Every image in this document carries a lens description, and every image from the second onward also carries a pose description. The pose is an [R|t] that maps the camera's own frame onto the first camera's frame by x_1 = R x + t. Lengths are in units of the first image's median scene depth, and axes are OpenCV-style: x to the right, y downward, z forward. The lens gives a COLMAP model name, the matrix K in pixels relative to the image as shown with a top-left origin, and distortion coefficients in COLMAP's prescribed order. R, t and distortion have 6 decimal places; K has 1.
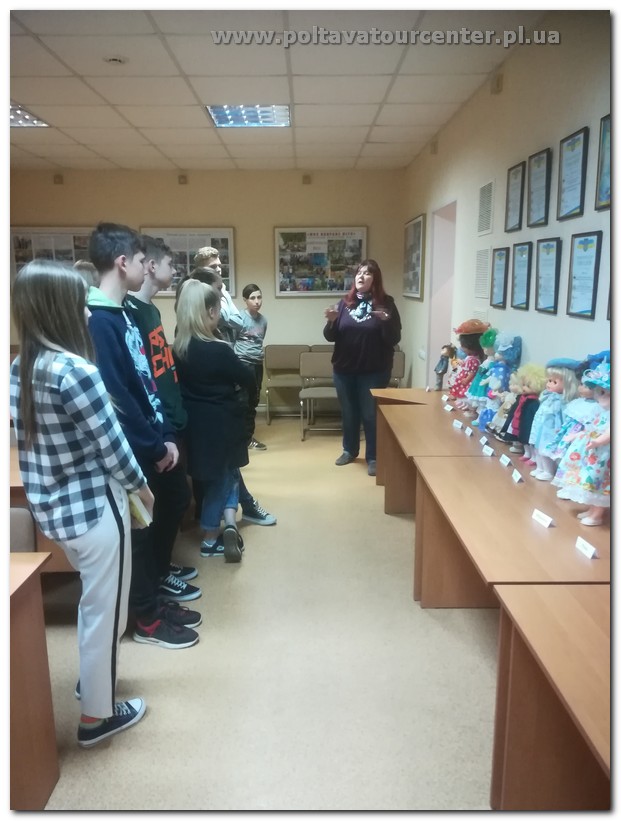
lens RADIAL K [[629.9, 0, 311.4], [0, 629.9, 410.6], [0, 0, 1]] dist [0.016460, -0.004568]
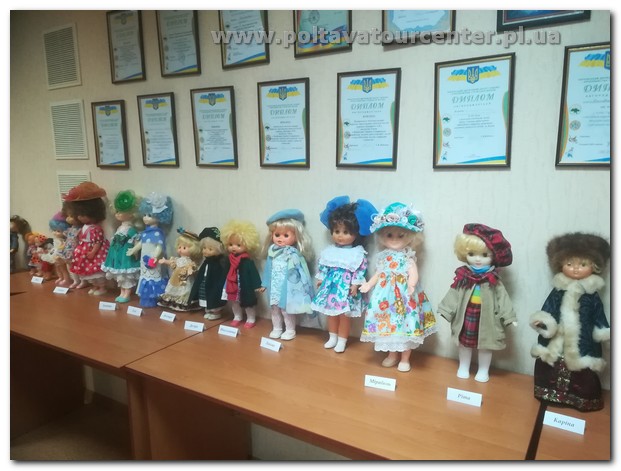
lens RADIAL K [[476.5, 0, 310.0], [0, 476.5, 234.6], [0, 0, 1]] dist [0.016460, -0.004568]
pose [[0.540476, -0.152012, 0.827513, -0.136678], [0.188197, 0.980465, 0.057191, -0.058078], [-0.820041, 0.124825, 0.558526, 0.412837]]
